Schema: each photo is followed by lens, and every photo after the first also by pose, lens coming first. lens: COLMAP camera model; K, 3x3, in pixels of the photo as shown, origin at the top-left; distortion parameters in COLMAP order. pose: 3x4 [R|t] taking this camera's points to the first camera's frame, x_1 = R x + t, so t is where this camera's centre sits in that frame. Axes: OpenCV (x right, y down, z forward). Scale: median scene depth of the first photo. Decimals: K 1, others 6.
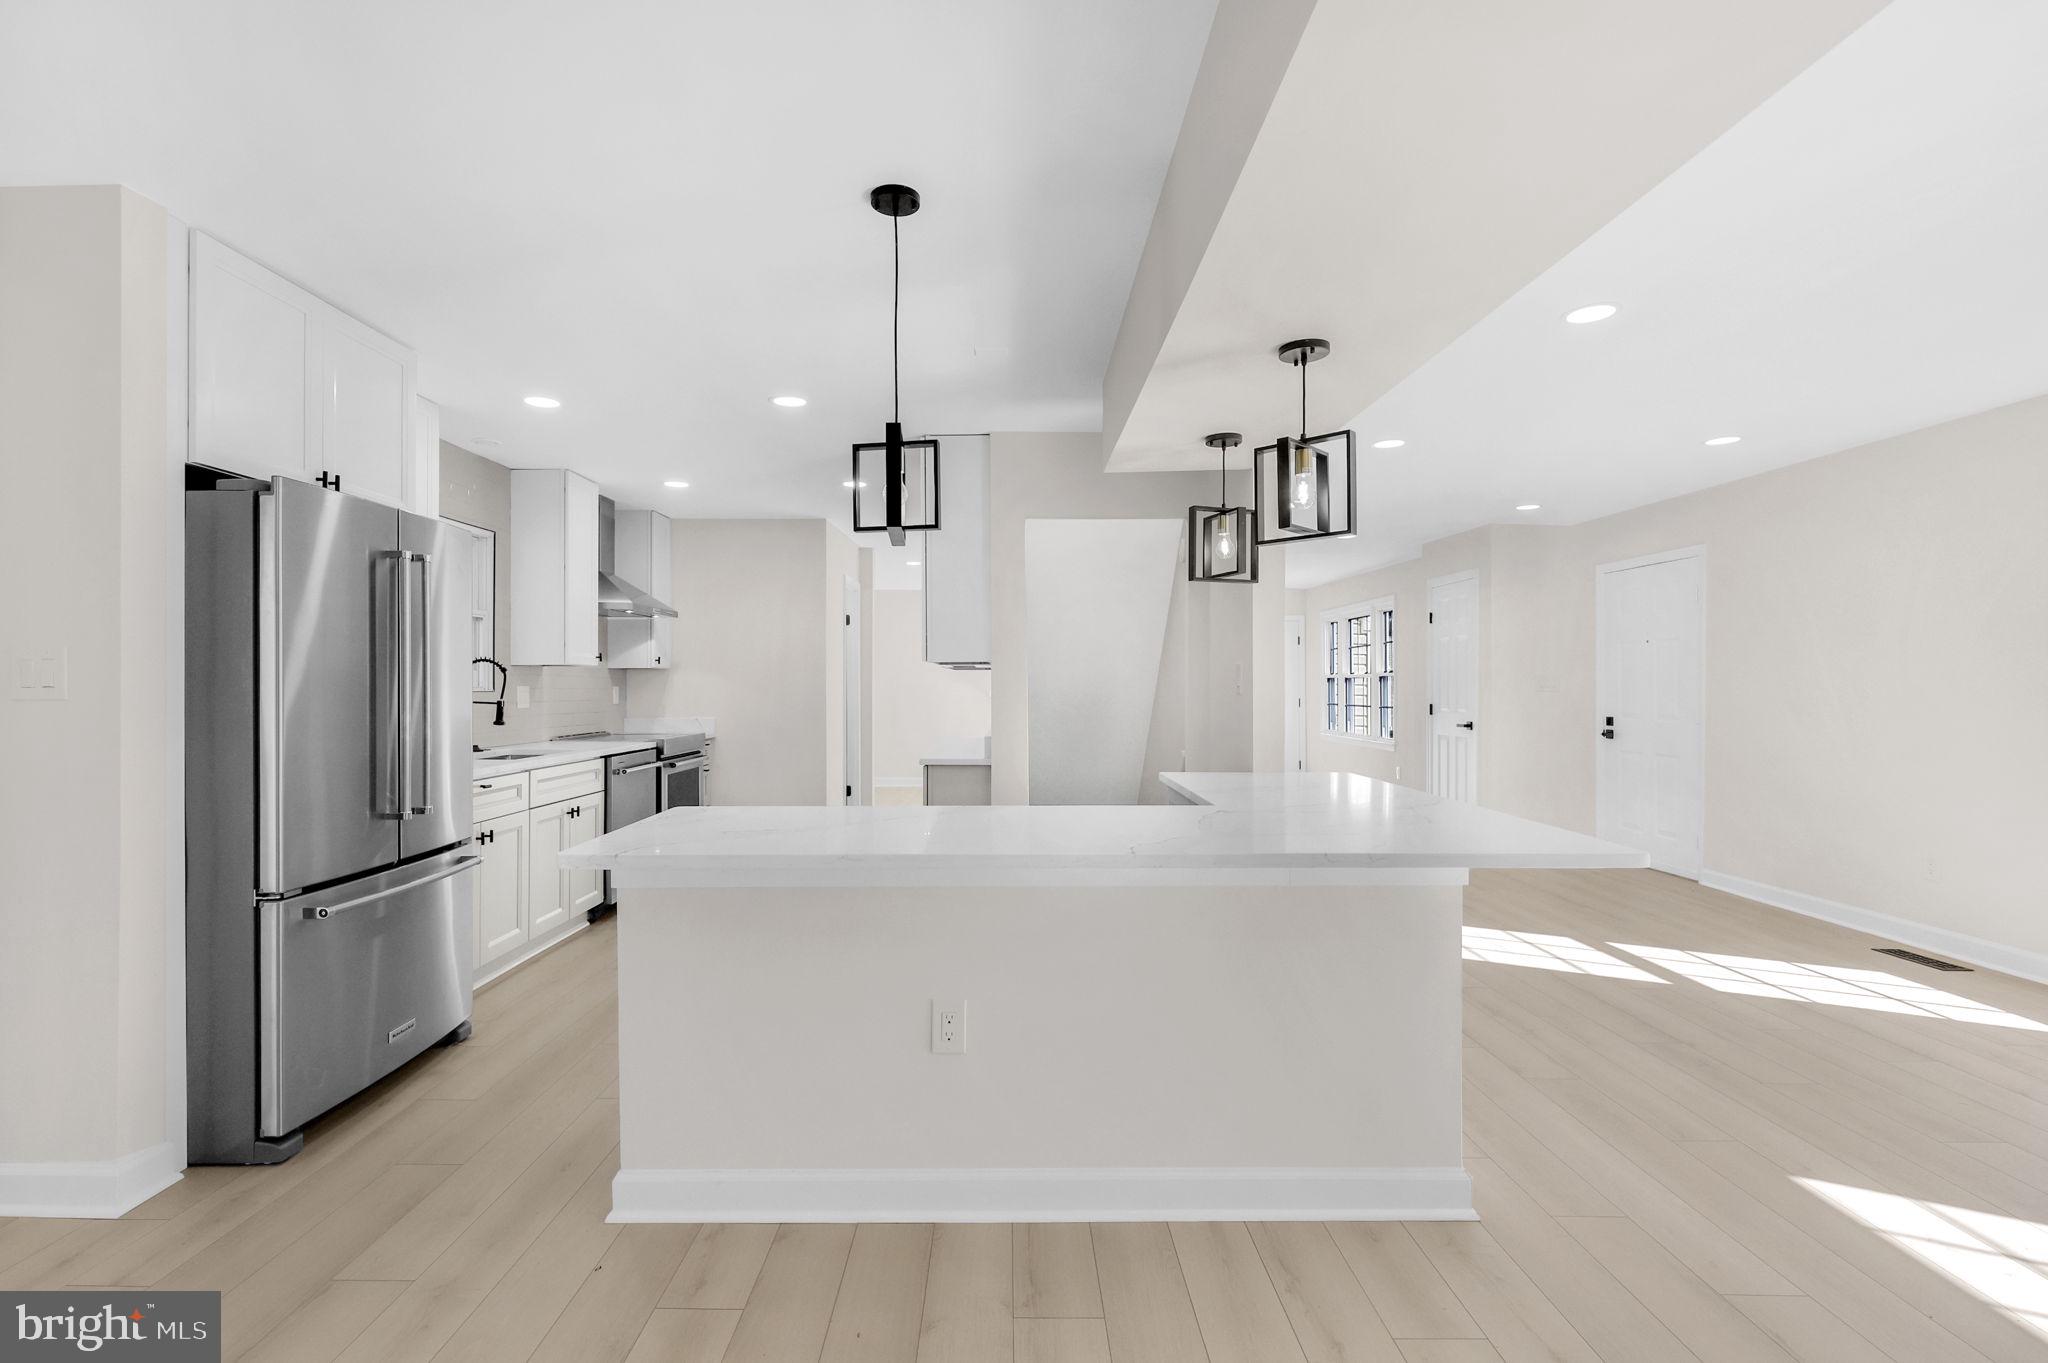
lens RADIAL K [[938.1, 0, 1007.8], [0, 938.1, 681.5], [0, 0, 1]] dist [-0.000697, -0.000243]
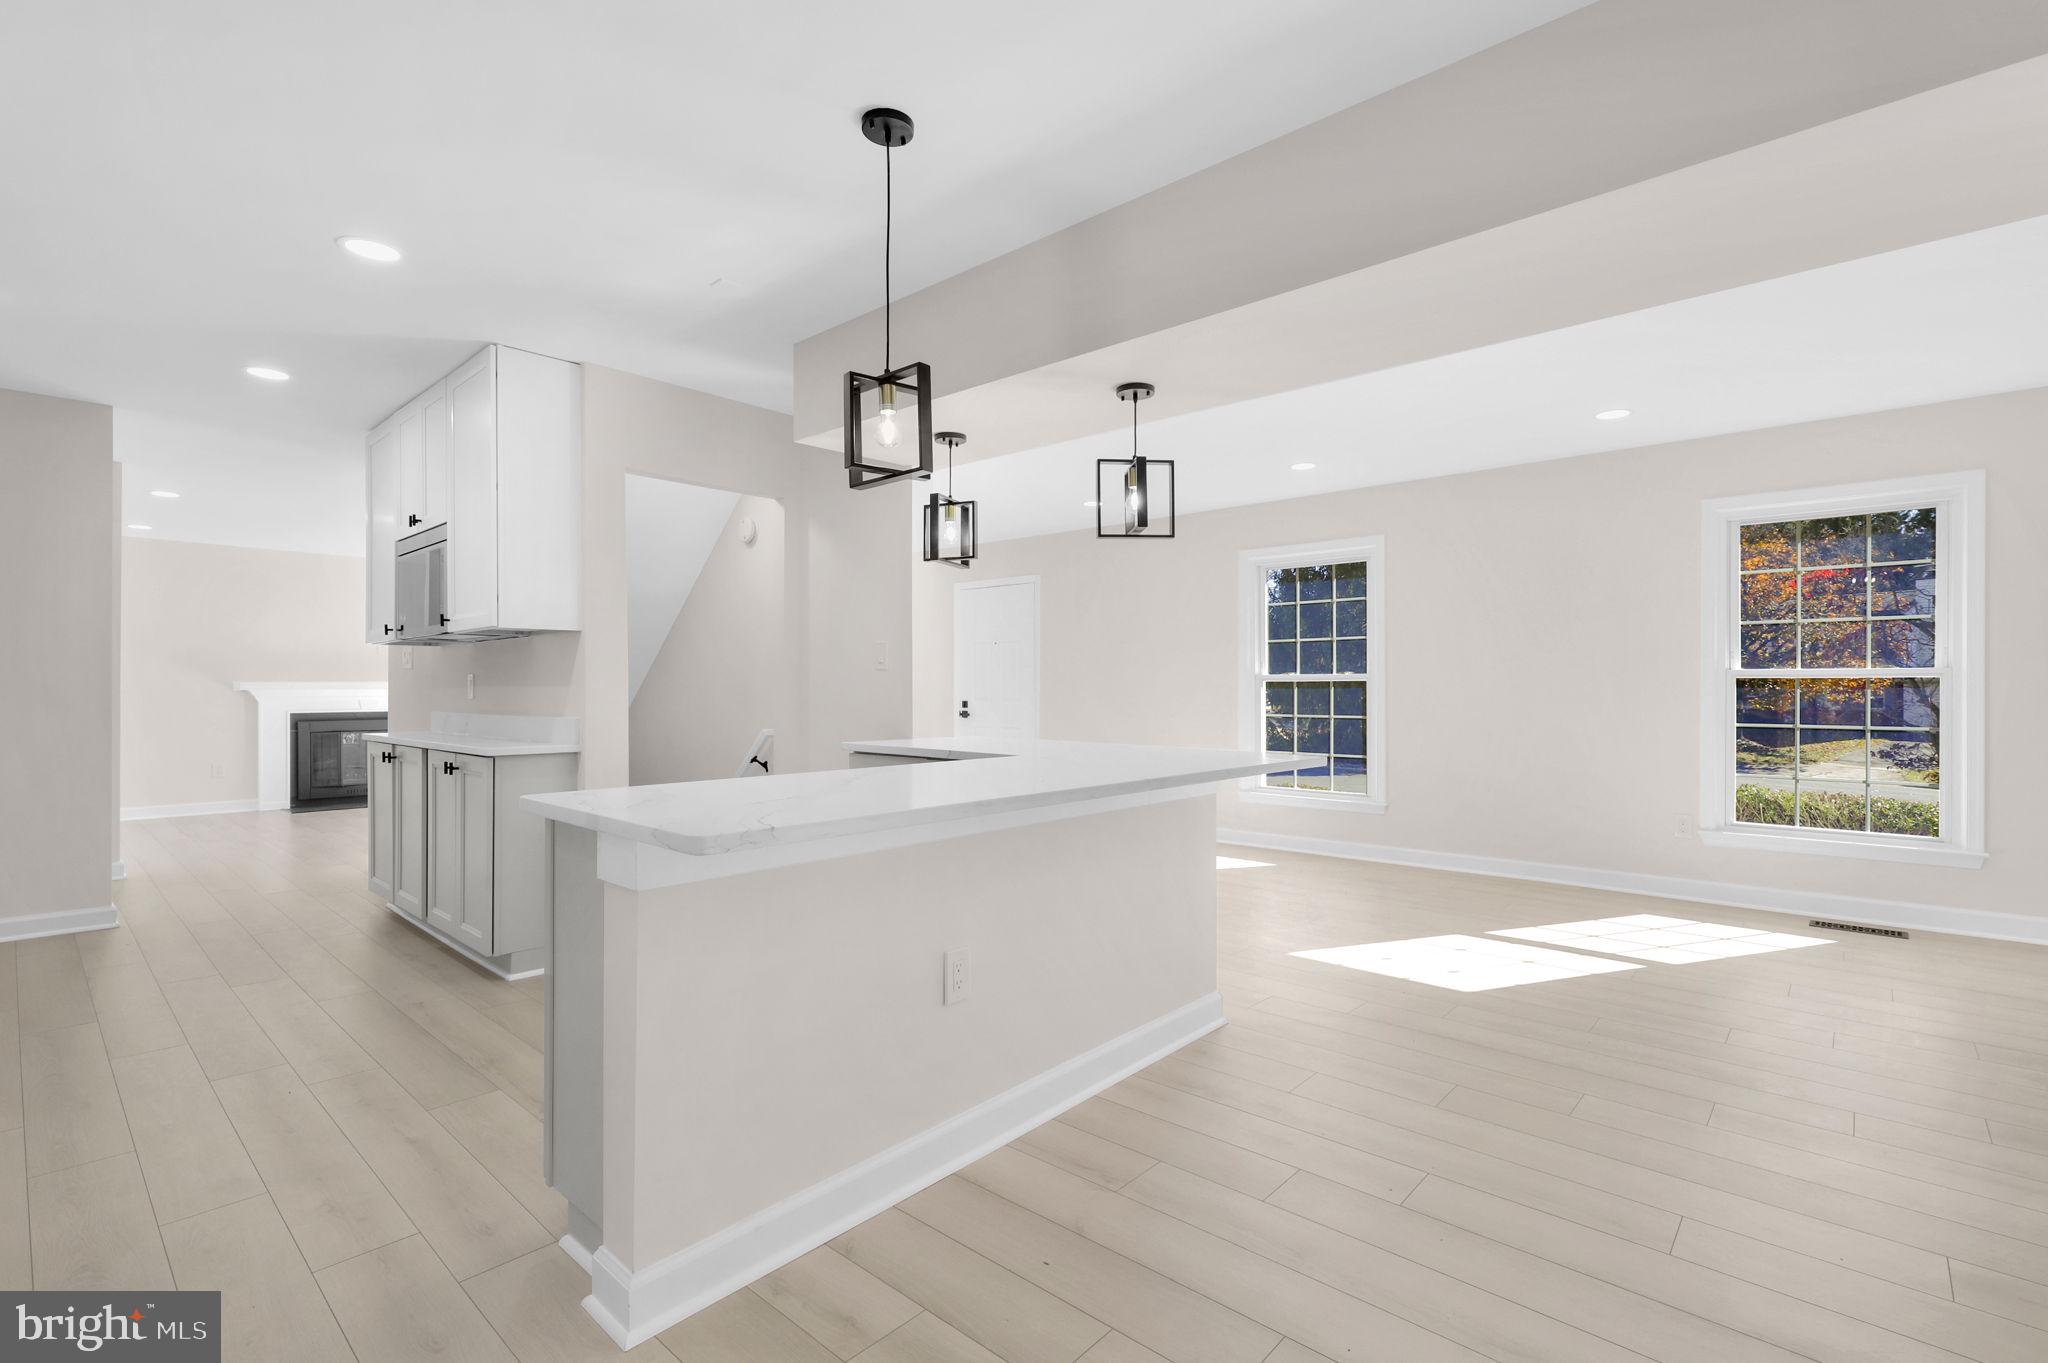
lens RADIAL K [[916.9, 0, 1024.0], [0, 916.9, 681.5], [0, 0, 1]] dist [-0.000261, -0.000146]
pose [[0.662911, 0.010664, 0.748622, -0.667435], [-0.007972, 0.999942, -0.007186, 0.050770], [-0.748656, -0.001204, 0.662958, 0.256584]]
